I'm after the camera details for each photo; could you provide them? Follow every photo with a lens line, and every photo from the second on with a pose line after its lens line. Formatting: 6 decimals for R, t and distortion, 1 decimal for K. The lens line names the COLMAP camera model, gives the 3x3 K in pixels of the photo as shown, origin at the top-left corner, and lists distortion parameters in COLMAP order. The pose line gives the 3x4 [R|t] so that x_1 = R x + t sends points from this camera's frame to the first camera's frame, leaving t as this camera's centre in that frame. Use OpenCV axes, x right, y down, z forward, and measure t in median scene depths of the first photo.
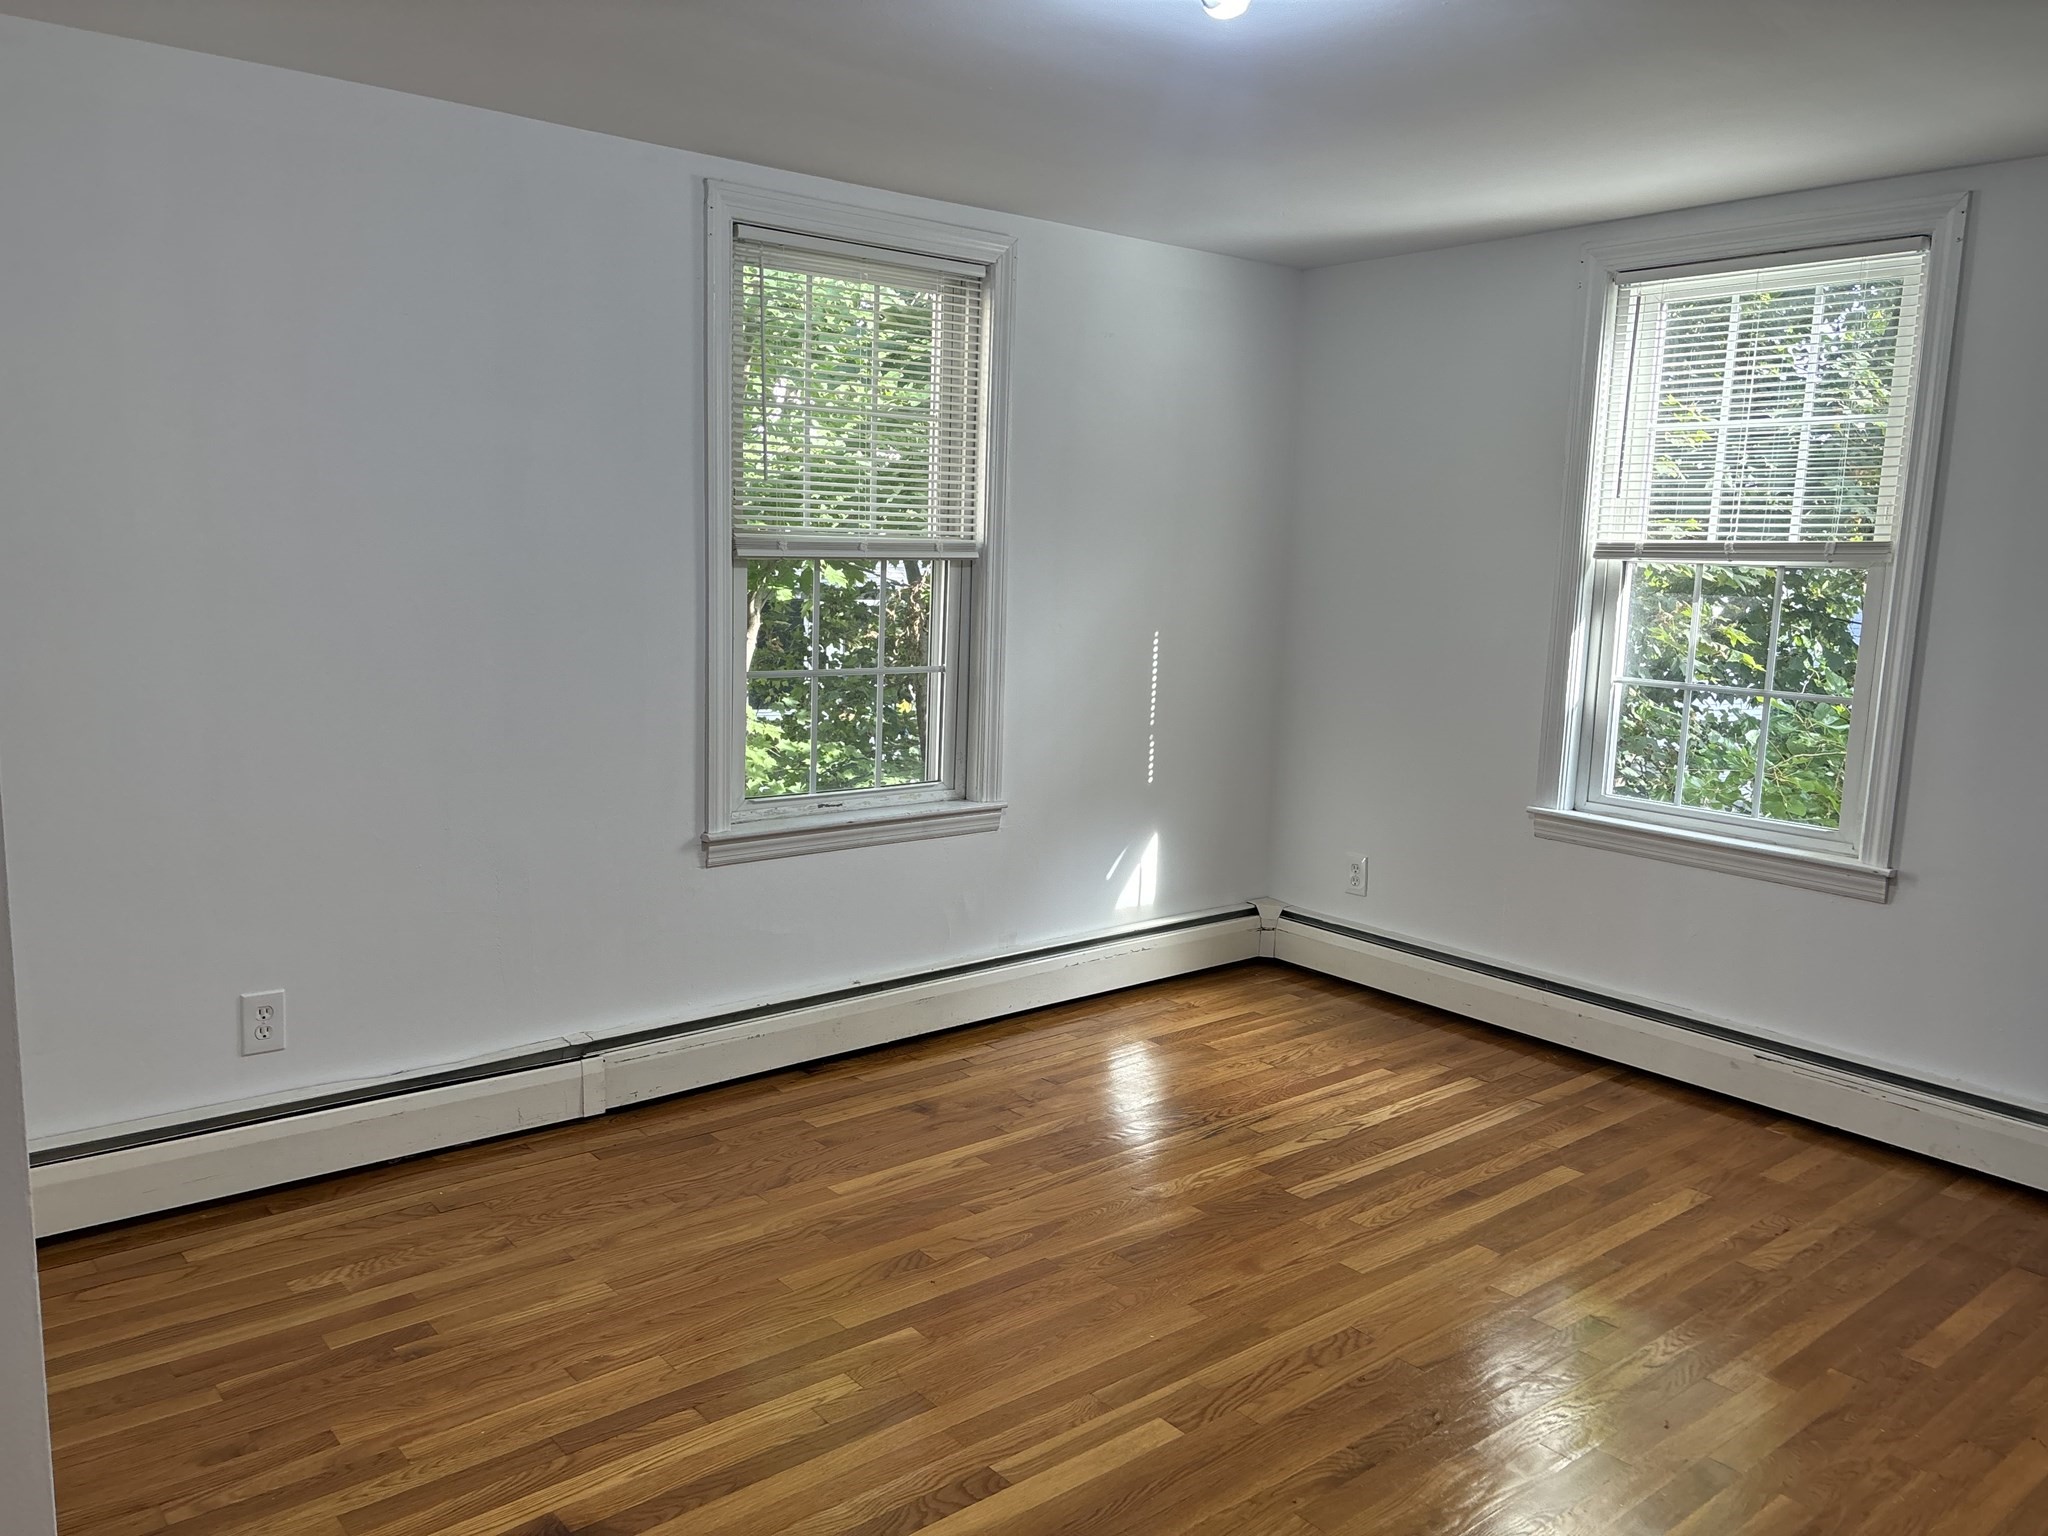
lens RADIAL K [[1530.6, 0, 1037.3], [0, 1530.6, 773.0], [0, 0, 1]] dist [0.087497, -0.107843]
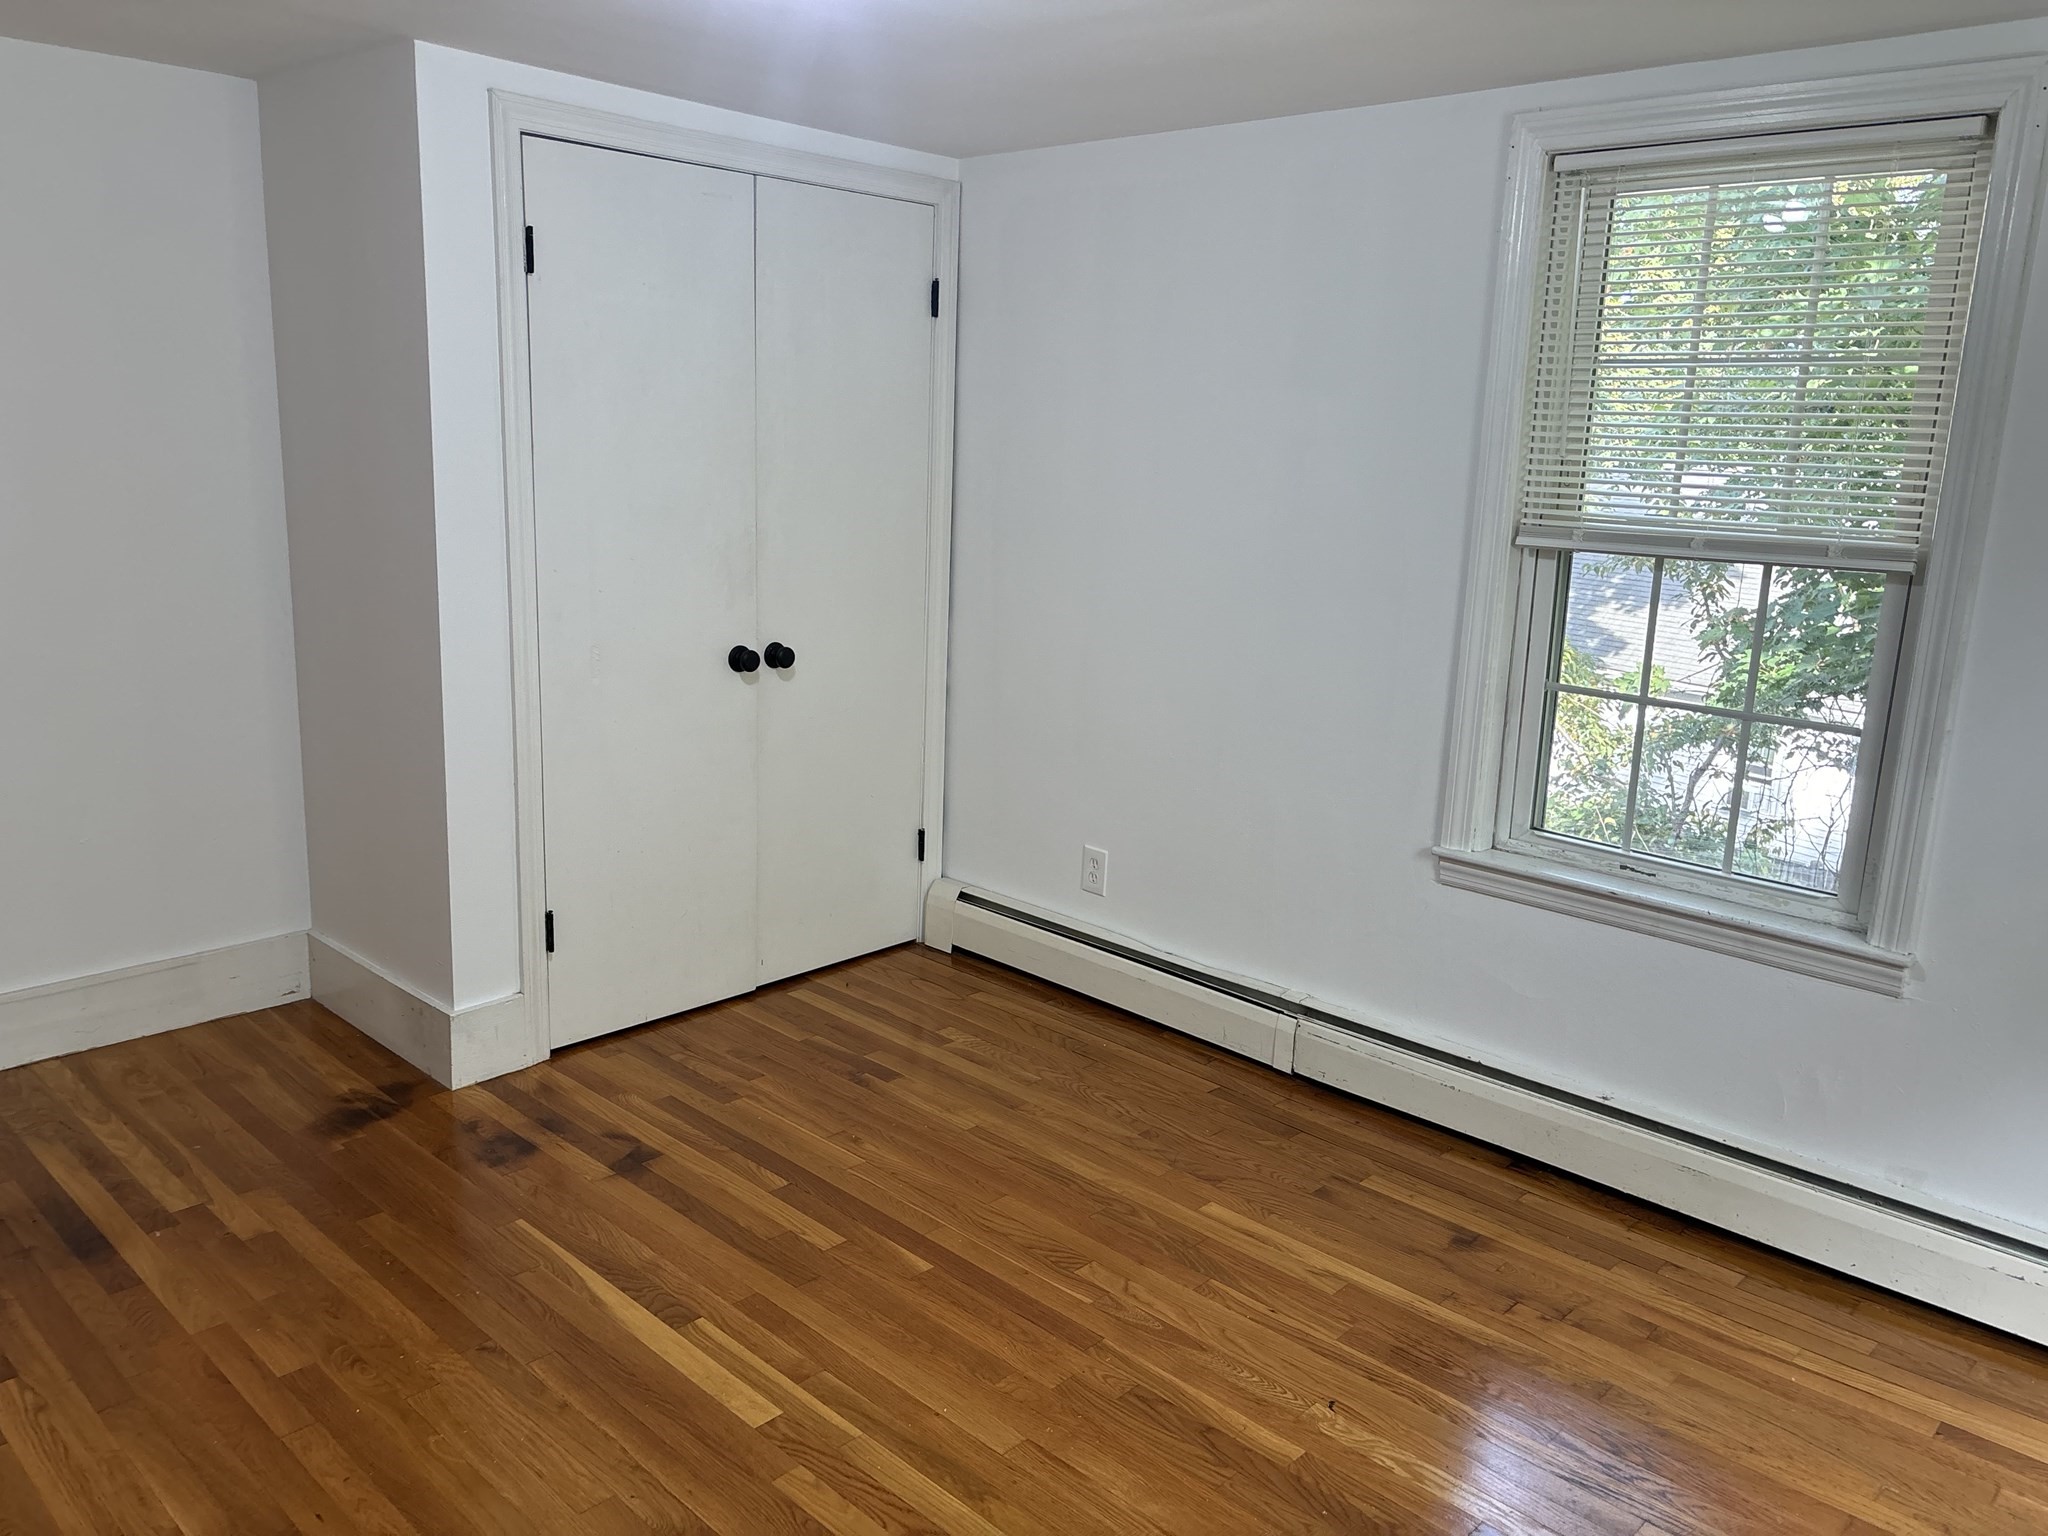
lens RADIAL K [[1562.6, 0, 1024.0], [0, 1562.6, 768.0], [0, 0, 1]] dist [0.027281, -0.004081]
pose [[0.120226, 0.196109, -0.973184, 0.756726], [-0.190247, 0.966677, 0.171295, -0.136687], [0.974347, 0.164551, 0.153529, 0.713450]]
